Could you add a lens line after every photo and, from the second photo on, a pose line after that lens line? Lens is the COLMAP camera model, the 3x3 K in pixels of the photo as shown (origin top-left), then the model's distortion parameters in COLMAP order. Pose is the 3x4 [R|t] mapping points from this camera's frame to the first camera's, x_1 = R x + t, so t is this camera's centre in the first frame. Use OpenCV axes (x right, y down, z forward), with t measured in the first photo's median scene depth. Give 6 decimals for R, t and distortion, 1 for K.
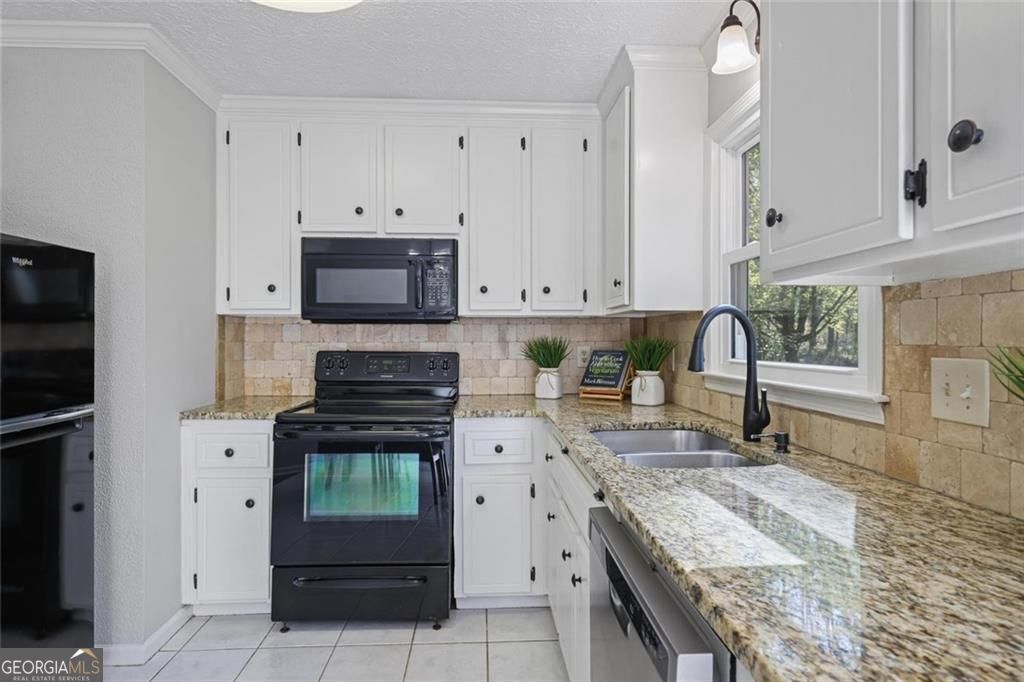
lens RADIAL K [[547.9, 0, 517.5], [0, 547.9, 337.5], [0, 0, 1]] dist [0.003857, -0.007059]
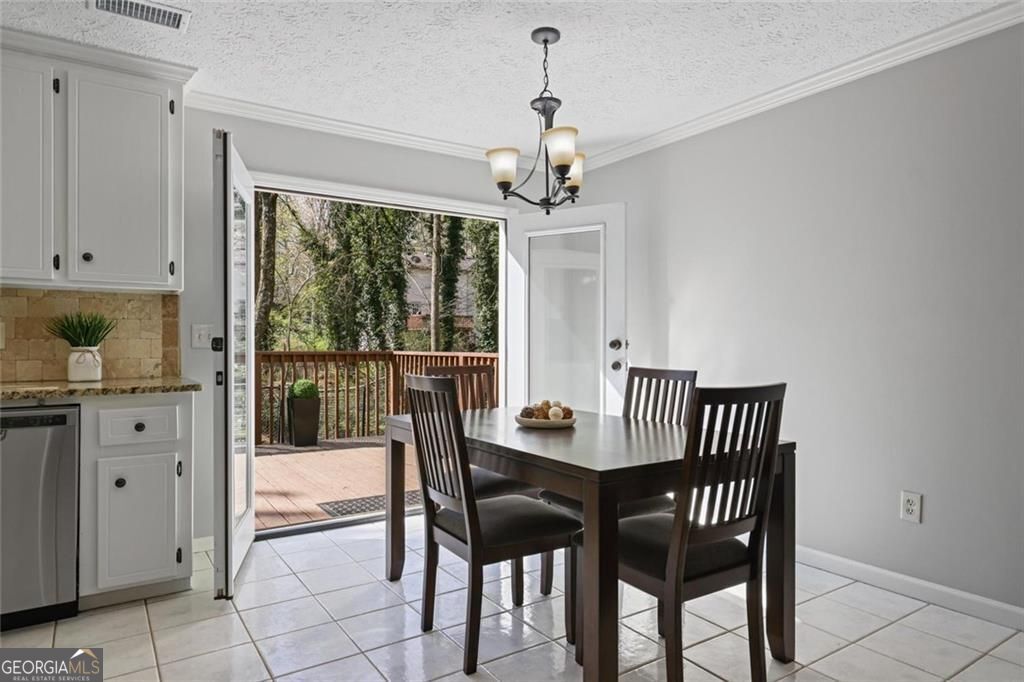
lens RADIAL K [[625.3, 0, 511.6], [0, 625.3, 340.8], [0, 0, 1]] dist [-0.006355, 0.003597]
pose [[-0.500571, 0.001720, 0.865694, -1.670037], [-0.001906, 0.999993, -0.003089, 0.078166], [-0.865693, -0.003197, -0.500564, 0.251336]]
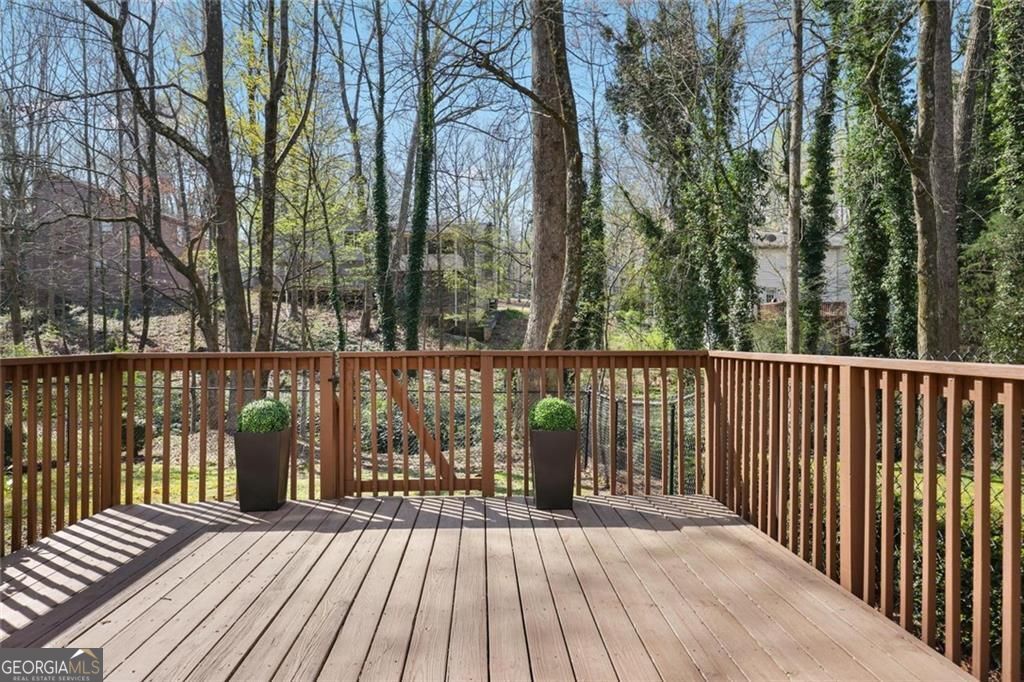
lens RADIAL K [[653.4, 0, 516.7], [0, 653.4, 340.0], [0, 0, 1]] dist [0.008694, 0.001493]
pose [[0.000247, -0.005216, 0.999986, 0.025419], [0.004596, 0.999976, 0.005215, 0.077073], [-0.999989, 0.004594, 0.000271, -0.508141]]
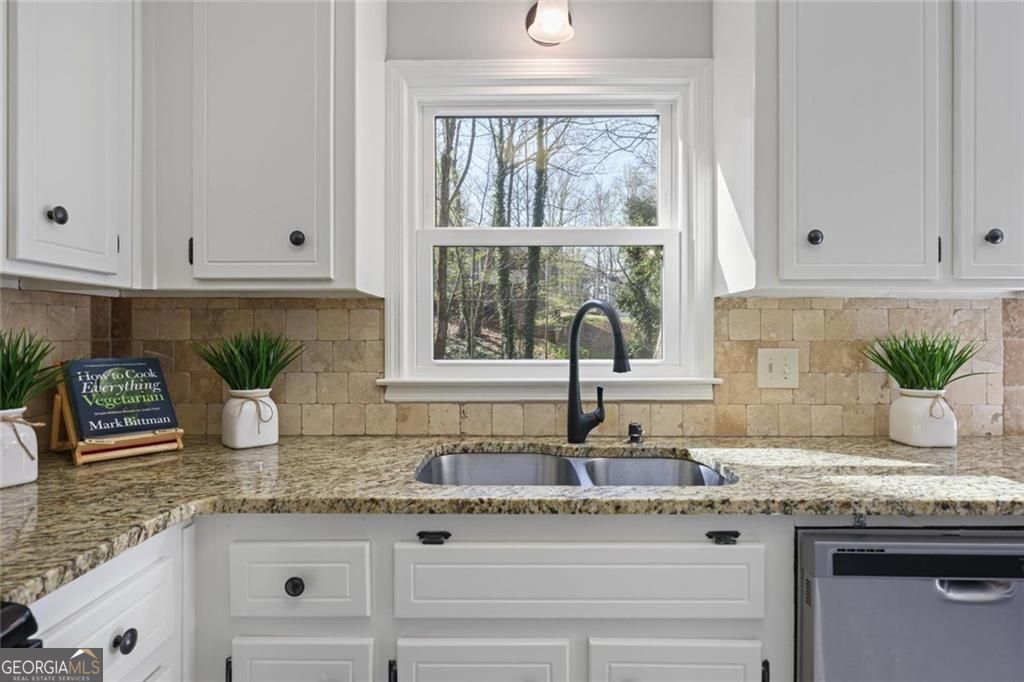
lens RADIAL K [[547.9, 0, 512.0], [0, 547.9, 342.2], [0, 0, 1]] dist [0.003857, -0.007059]
pose [[0.075902, -0.009075, 0.997074, -0.541695], [-0.002241, 0.999955, 0.009271, 0.004503], [-0.997113, -0.002938, 0.075878, 1.054532]]
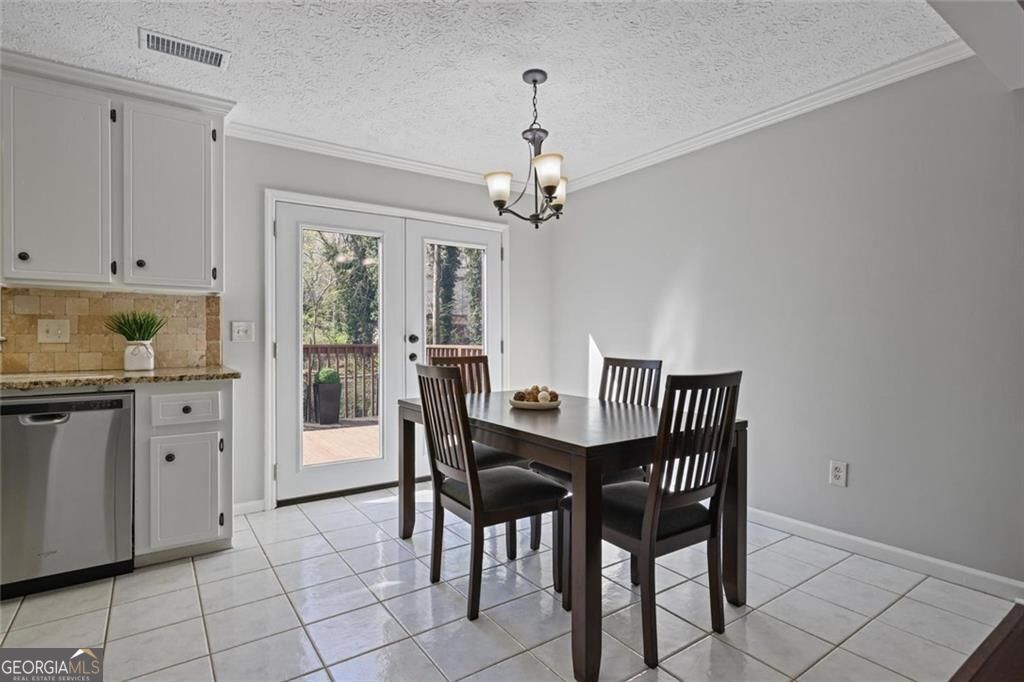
lens RADIAL K [[514.2, 0, 510.8], [0, 514.2, 338.2], [0, 0, 1]] dist [-0.008740, 0.002277]
pose [[-0.520819, -0.002199, 0.853664, -1.616688], [-0.001191, 0.999998, 0.001850, 0.079026], [-0.853666, -0.000054, -0.520821, 0.246456]]
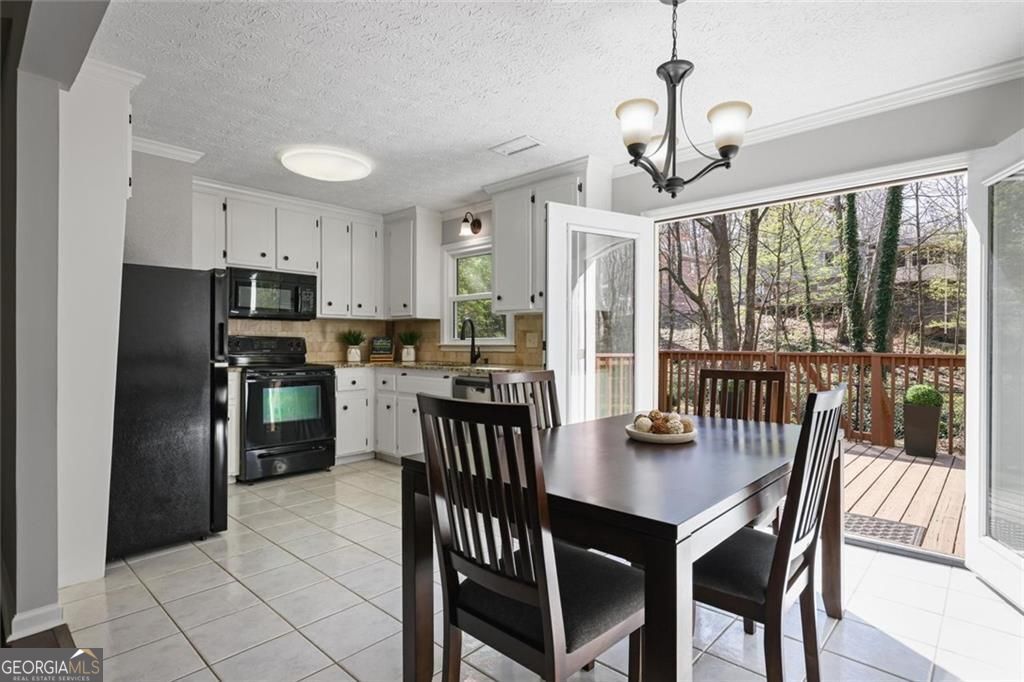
lens RADIAL K [[514.2, 0, 516.6], [0, 514.2, 345.6], [0, 0, 1]] dist [-0.008740, 0.002277]
pose [[0.719777, -0.001995, 0.694203, -1.372658], [-0.003382, 0.999974, 0.006380, 0.072173], [-0.694198, -0.006940, 0.719751, -1.204032]]
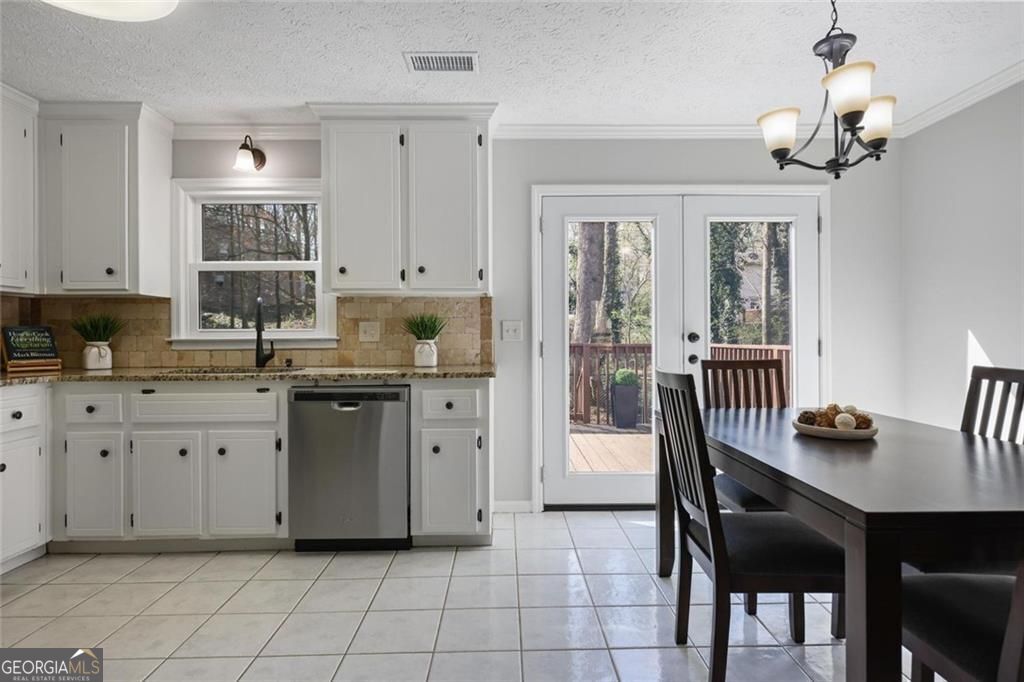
lens RADIAL K [[547.9, 0, 513.6], [0, 547.9, 338.0], [0, 0, 1]] dist [0.003857, -0.007059]
pose [[0.045362, -0.003000, 0.998966, -1.517882], [0.003149, 0.999991, 0.002860, 0.080228], [-0.998966, 0.003016, 0.045371, 0.002149]]
